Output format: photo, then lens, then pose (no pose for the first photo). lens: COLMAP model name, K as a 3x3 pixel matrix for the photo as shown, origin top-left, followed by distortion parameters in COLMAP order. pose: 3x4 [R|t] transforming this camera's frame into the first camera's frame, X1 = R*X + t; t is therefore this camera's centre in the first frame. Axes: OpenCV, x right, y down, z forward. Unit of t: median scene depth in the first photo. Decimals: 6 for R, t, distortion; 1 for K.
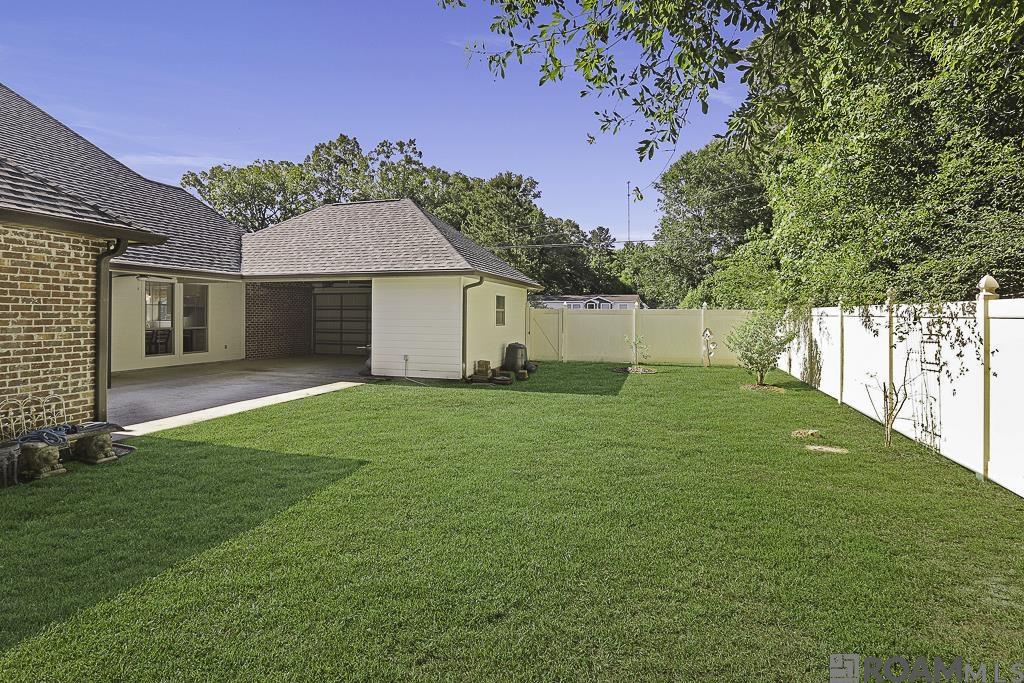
lens RADIAL K [[486.1, 0, 512.9], [0, 486.1, 319.8], [0, 0, 1]] dist [-0.053951, 0.029337]
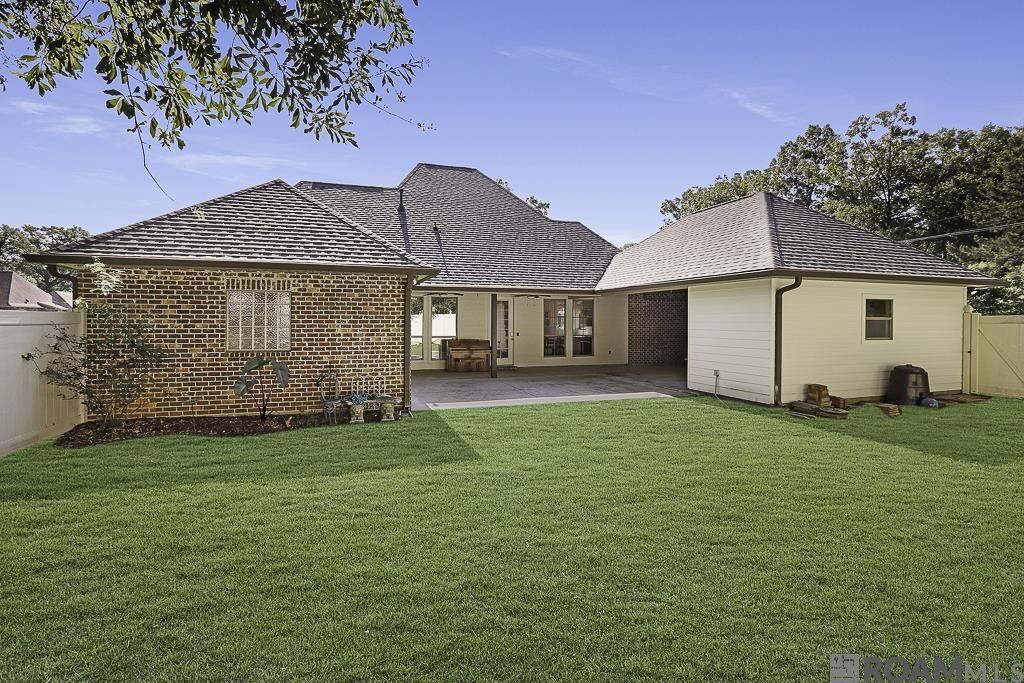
lens RADIAL K [[486.1, 0, 512.9], [0, 486.1, 319.8], [0, 0, 1]] dist [-0.053951, 0.029337]
pose [[0.593801, -0.009144, -0.804560, 0.266862], [-0.007179, 0.999835, -0.016662, -0.002682], [0.804580, 0.015670, 0.593638, 0.163936]]
